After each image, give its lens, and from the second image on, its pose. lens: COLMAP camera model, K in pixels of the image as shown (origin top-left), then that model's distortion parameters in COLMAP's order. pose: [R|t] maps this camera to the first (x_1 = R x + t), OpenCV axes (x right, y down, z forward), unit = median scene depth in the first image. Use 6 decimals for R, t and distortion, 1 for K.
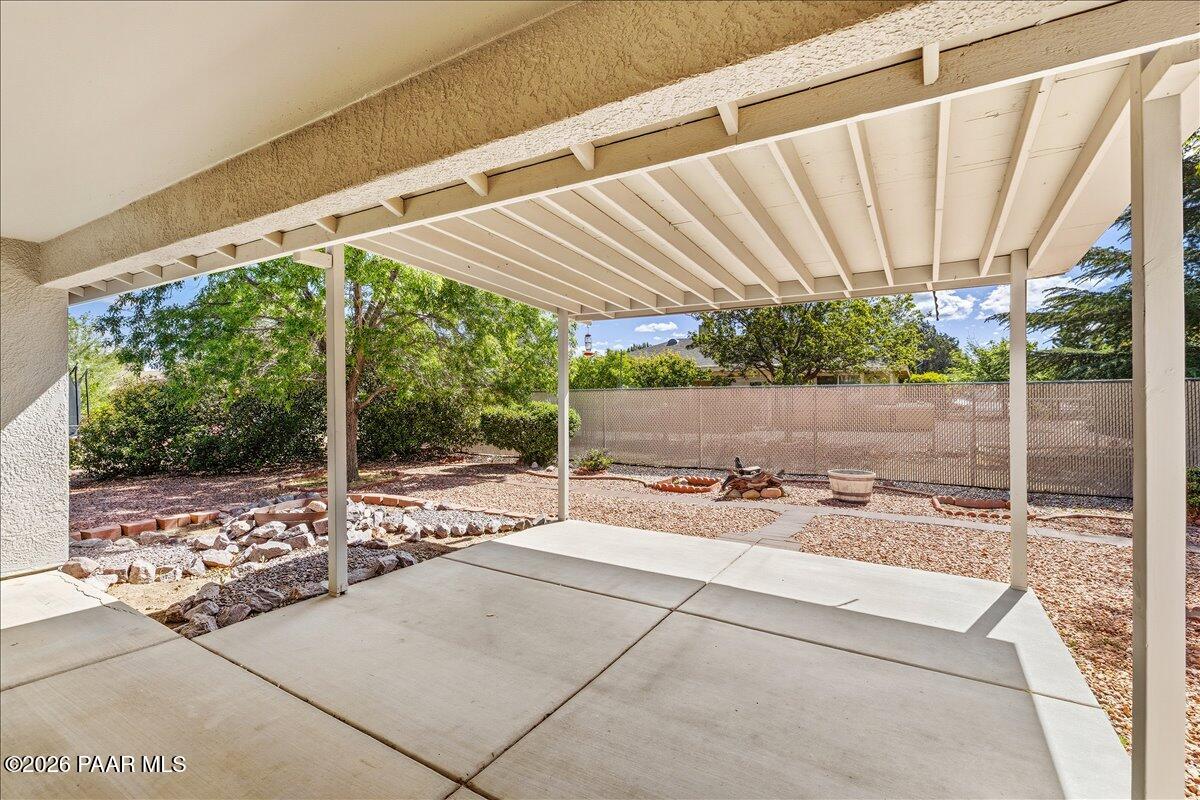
lens RADIAL K [[539.3, 0, 601.7], [0, 539.3, 393.0], [0, 0, 1]] dist [-0.000687, 0.000560]
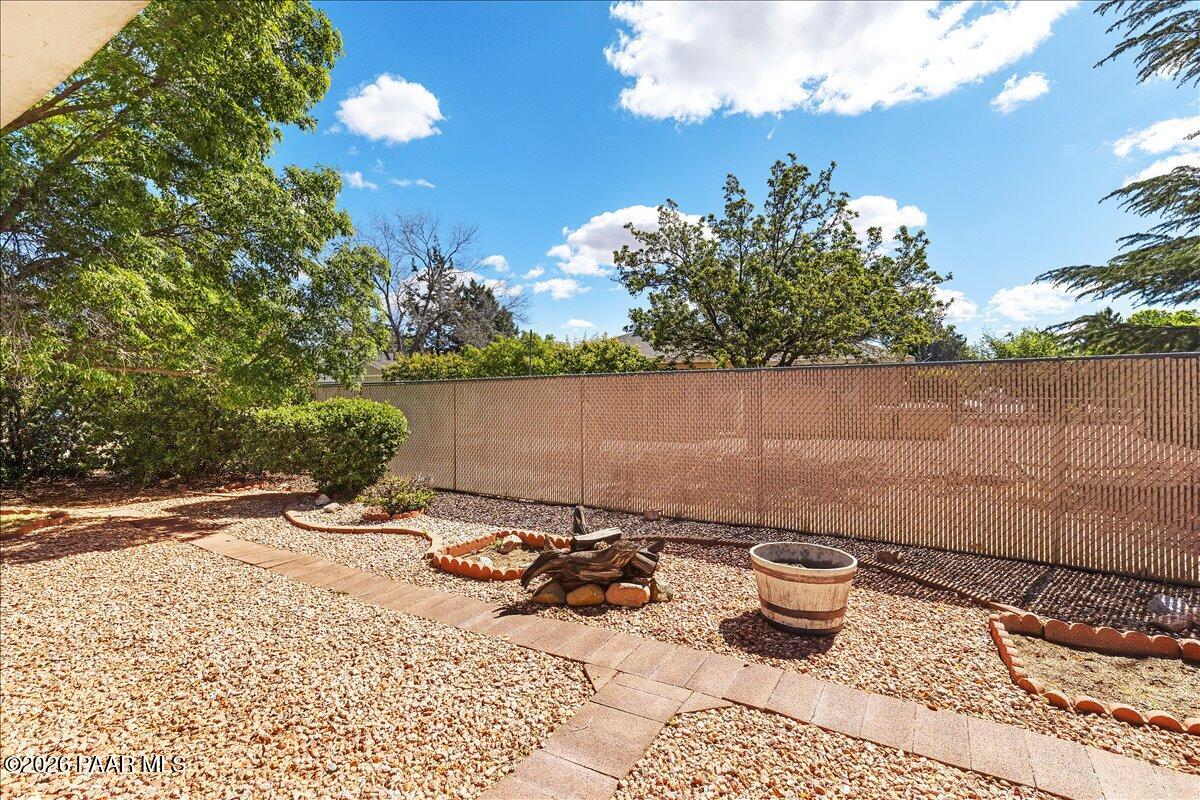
lens RADIAL K [[528.7, 0, 600.0], [0, 528.7, 400.0], [0, 0, 1]] dist [-0.001043, -0.000112]
pose [[0.999888, 0.001370, -0.014897, 0.238858], [-0.001204, 0.999937, 0.011128, 0.012986], [0.014911, -0.011109, 0.999827, 0.445865]]
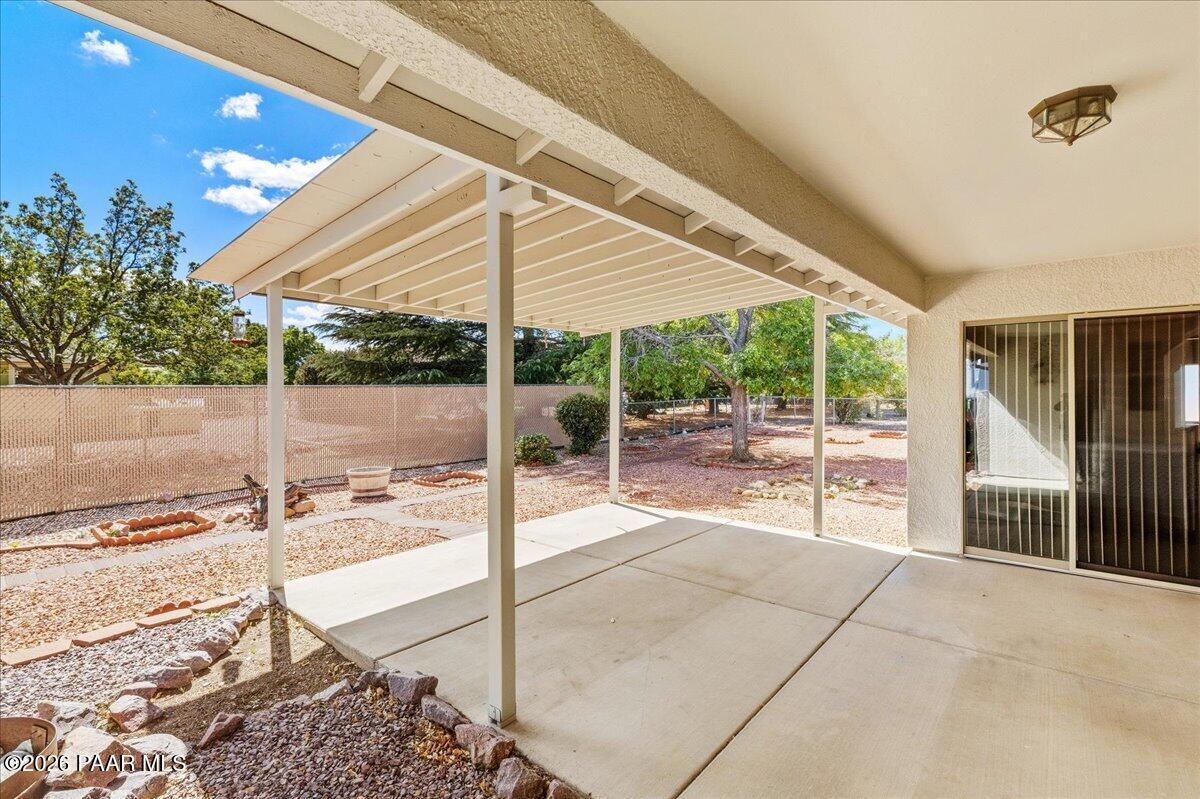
lens RADIAL K [[544.1, 0, 617.5], [0, 544.1, 388.2], [0, 0, 1]] dist [0.000860, 0.000122]
pose [[0.140883, 0.000813, 0.990026, -0.411402], [-0.000979, 0.999999, -0.000682, -0.009303], [-0.990026, -0.000873, 0.140884, 0.284453]]
